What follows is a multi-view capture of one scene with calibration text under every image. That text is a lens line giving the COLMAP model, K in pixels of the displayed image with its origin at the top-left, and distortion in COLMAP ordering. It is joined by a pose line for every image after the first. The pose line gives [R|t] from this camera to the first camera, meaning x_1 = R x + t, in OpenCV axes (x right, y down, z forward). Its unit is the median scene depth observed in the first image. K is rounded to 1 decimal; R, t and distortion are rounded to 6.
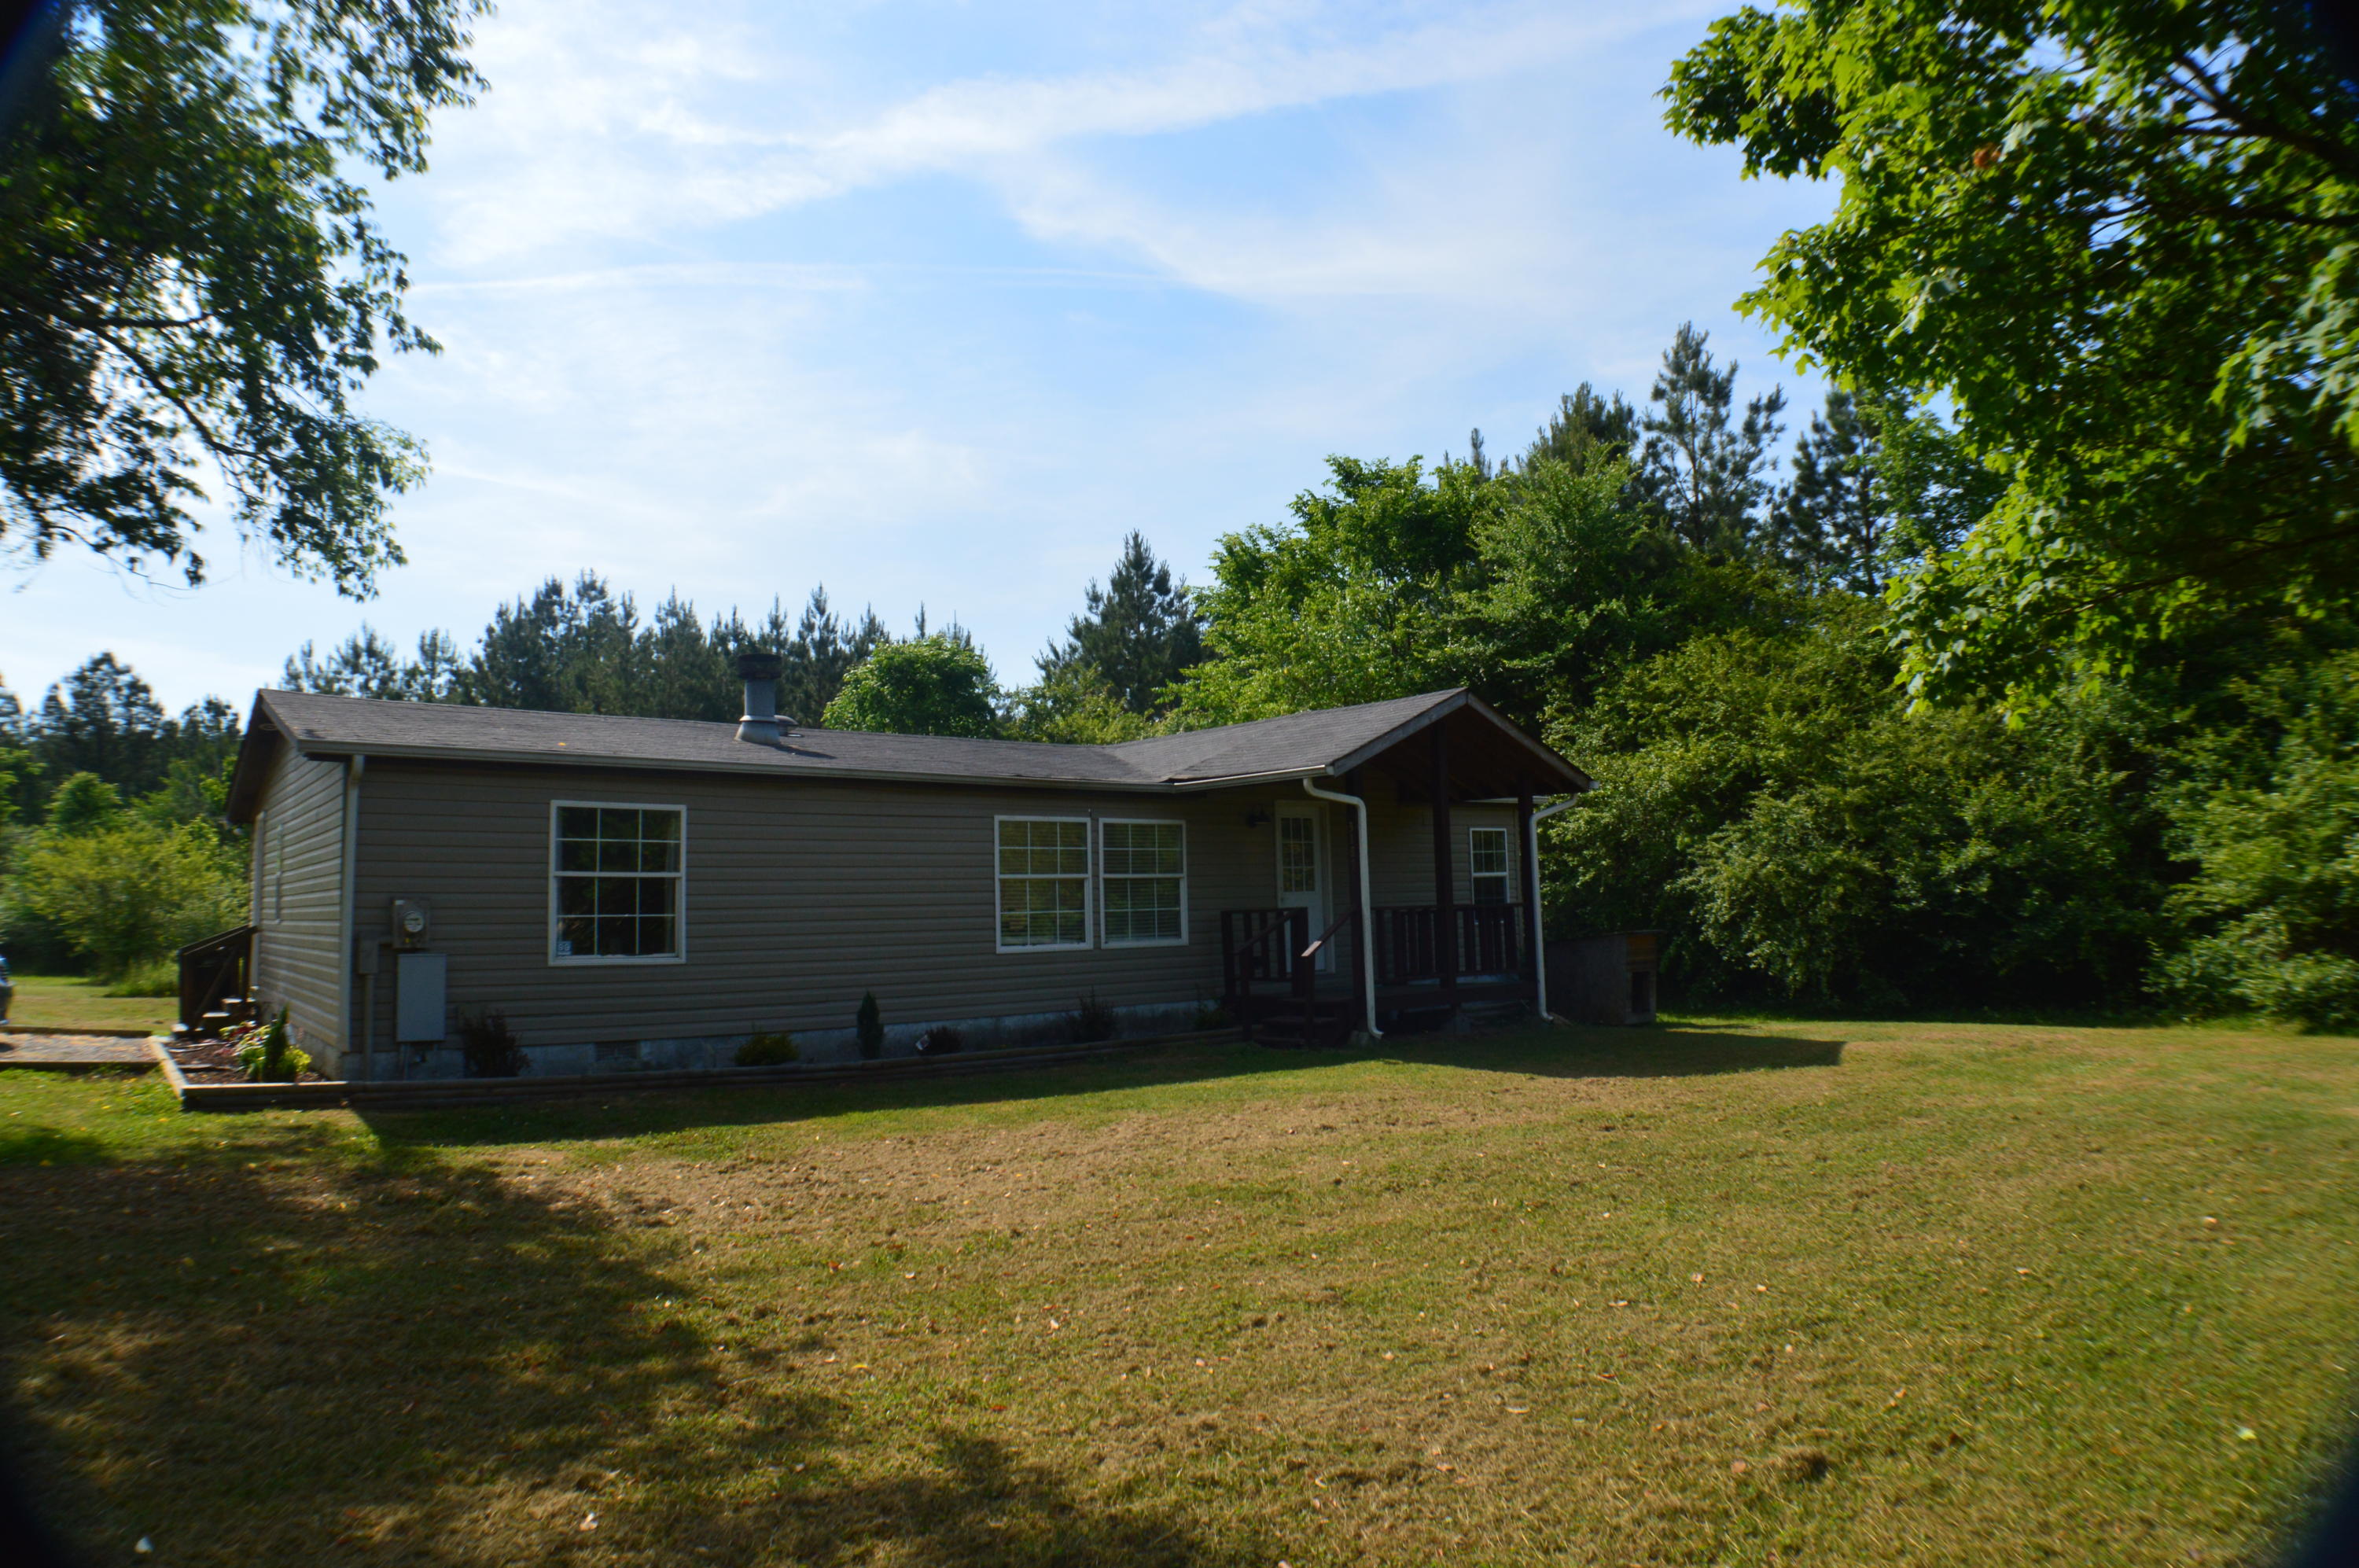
lens RADIAL K [[1431.9, 0, 1172.6], [0, 1431.9, 769.3], [0, 0, 1]] dist [-0.161430, 0.039324]
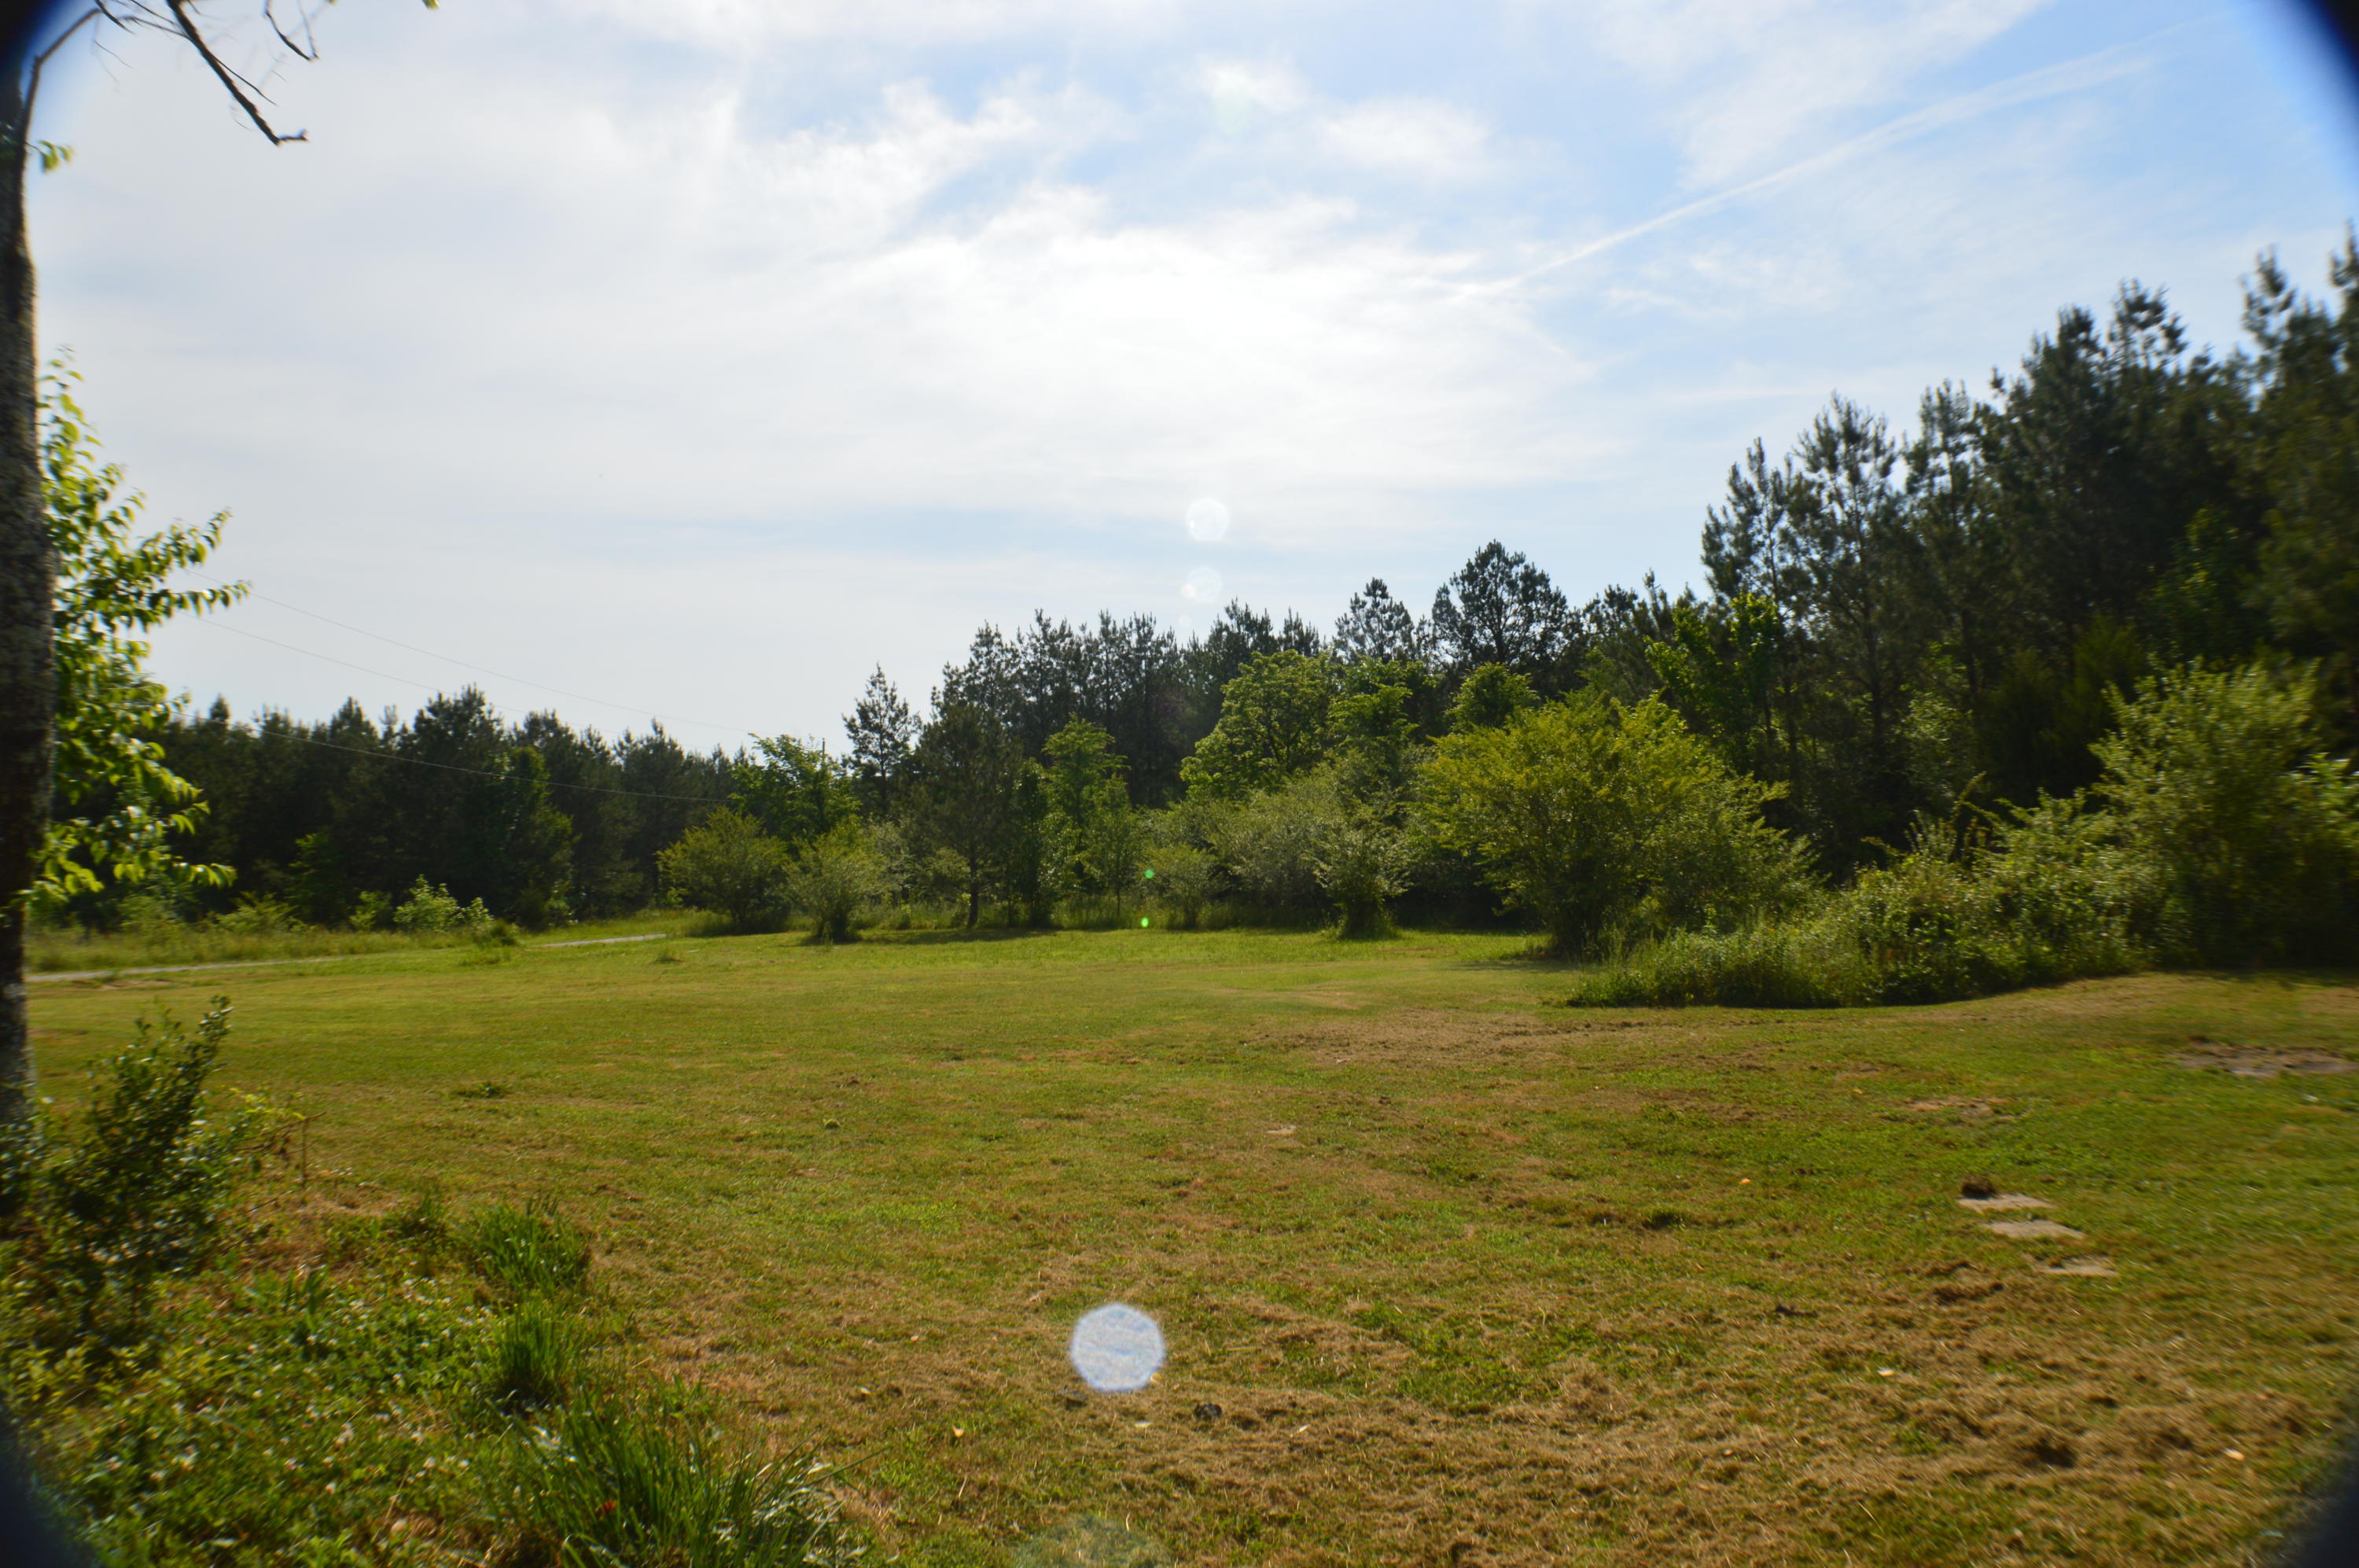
lens RADIAL K [[1431.9, 0, 1172.6], [0, 1431.9, 769.3], [0, 0, 1]] dist [-0.161430, 0.039324]
pose [[0.605333, -0.066044, -0.793228, -0.241081], [0.110973, 0.993821, 0.001942, 0.033614], [0.788198, -0.089203, 0.608922, 0.279549]]
